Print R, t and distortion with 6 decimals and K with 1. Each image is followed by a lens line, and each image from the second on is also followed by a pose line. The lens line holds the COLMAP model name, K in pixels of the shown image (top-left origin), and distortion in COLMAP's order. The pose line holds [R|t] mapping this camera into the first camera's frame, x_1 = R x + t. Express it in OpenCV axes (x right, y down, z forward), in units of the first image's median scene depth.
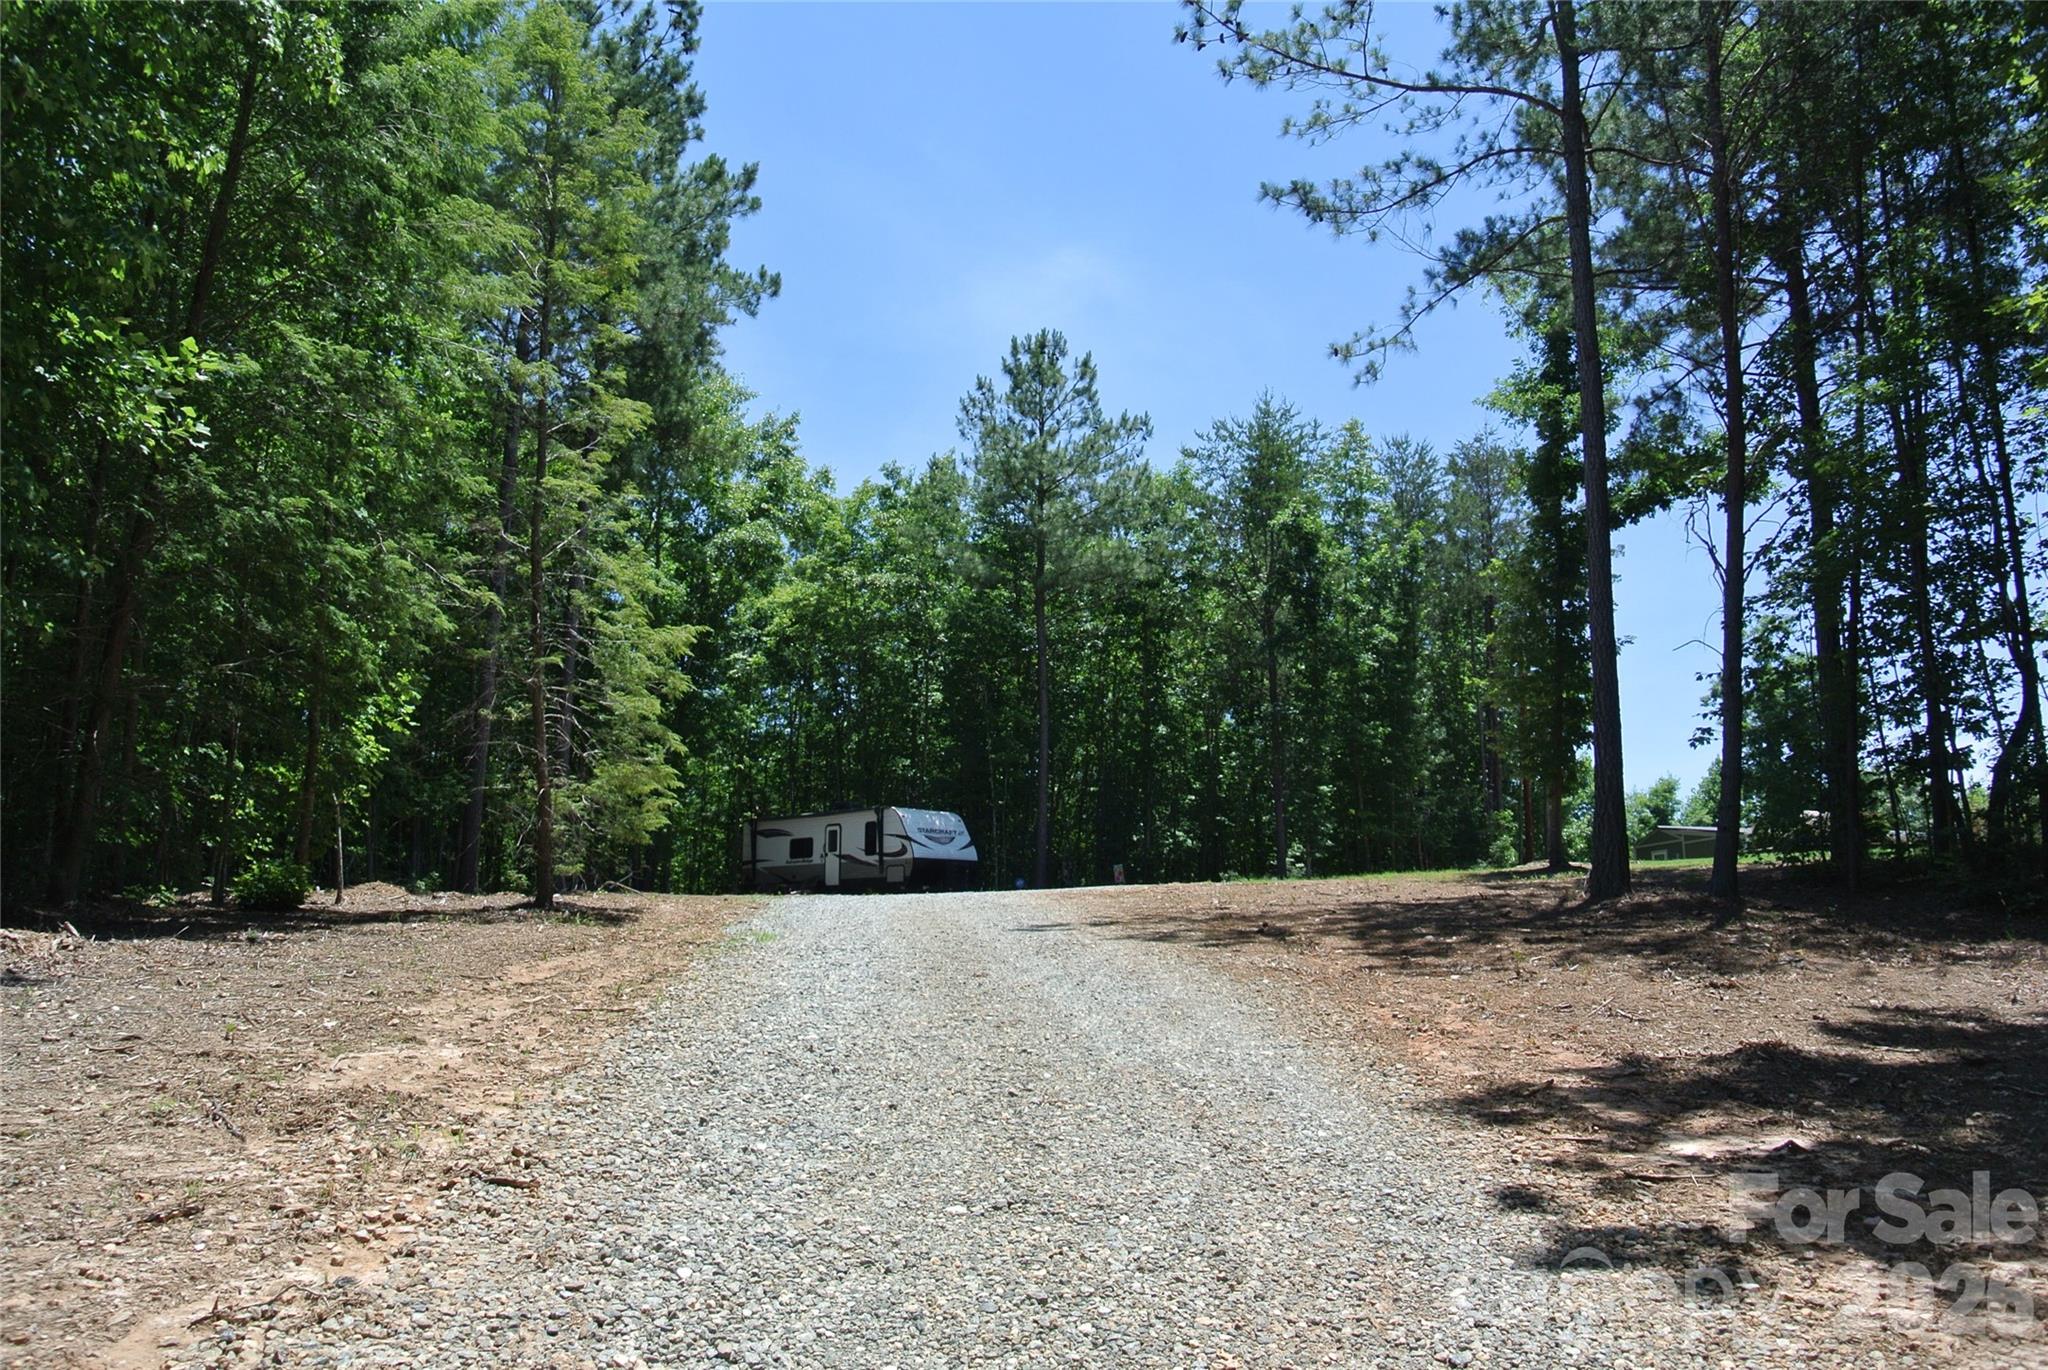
lens RADIAL K [[1616.6, 0, 1034.8], [0, 1616.6, 671.7], [0, 0, 1]] dist [-0.068843, 0.016080]
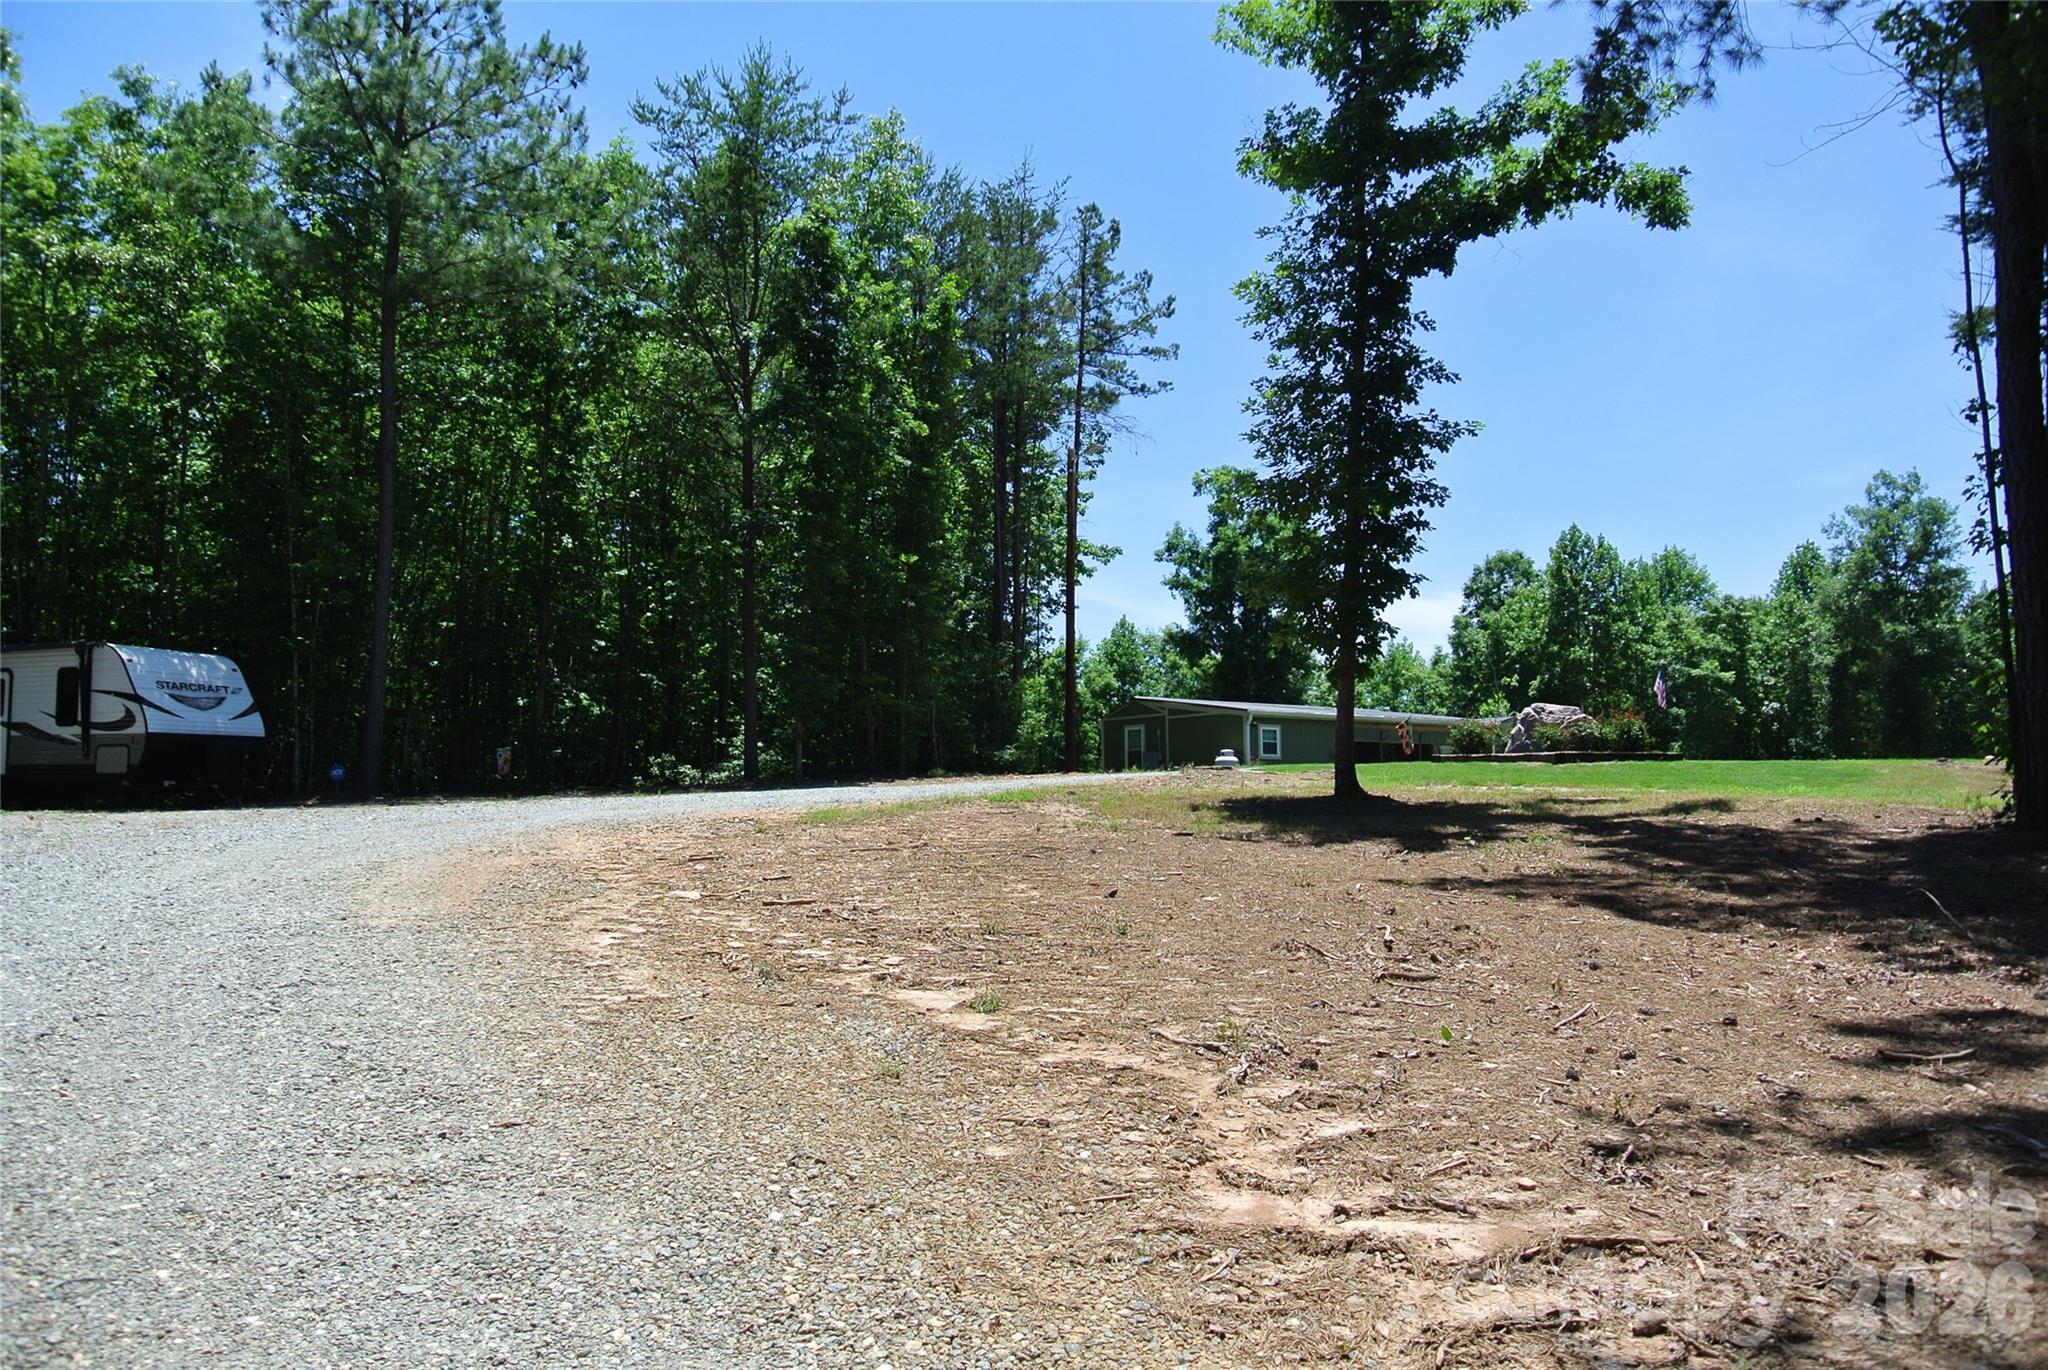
lens RADIAL K [[1616.6, 0, 1034.8], [0, 1616.6, 671.7], [0, 0, 1]] dist [-0.068843, 0.016080]
pose [[0.912951, 0.031775, 0.406831, -0.014695], [-0.072193, 0.993815, 0.084384, 0.020449], [-0.401633, -0.106409, 0.909598, 0.327664]]
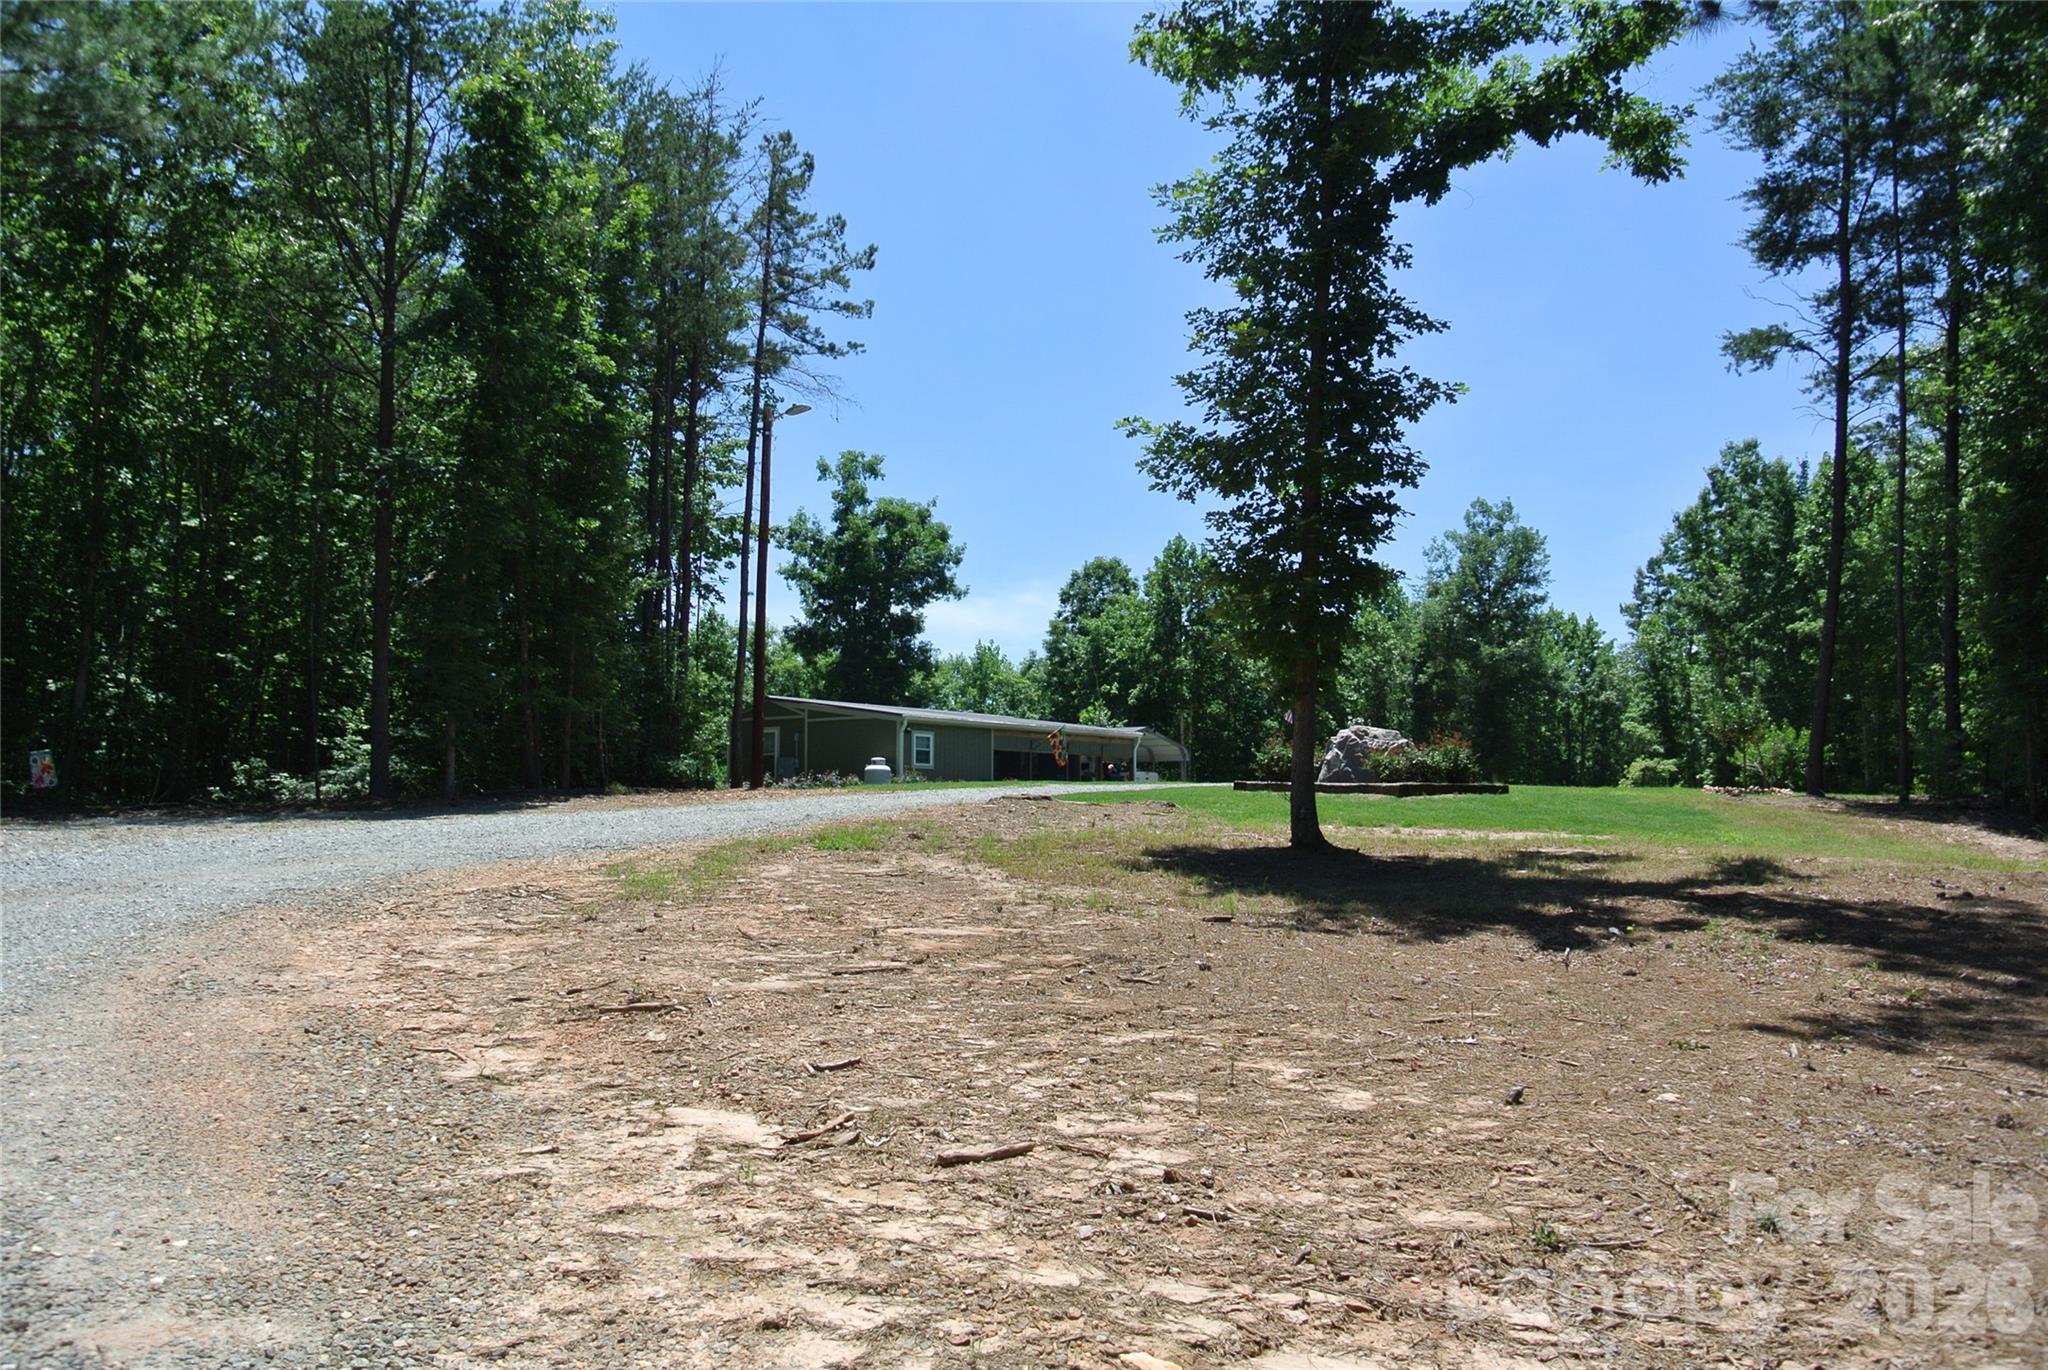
lens RADIAL K [[1616.6, 0, 1034.8], [0, 1616.6, 671.7], [0, 0, 1]] dist [-0.068843, 0.016080]
pose [[0.759046, 0.059429, 0.648319, -0.025050], [-0.126932, 0.990224, 0.057841, 0.033395], [-0.638544, -0.126196, 0.759168, 0.454078]]
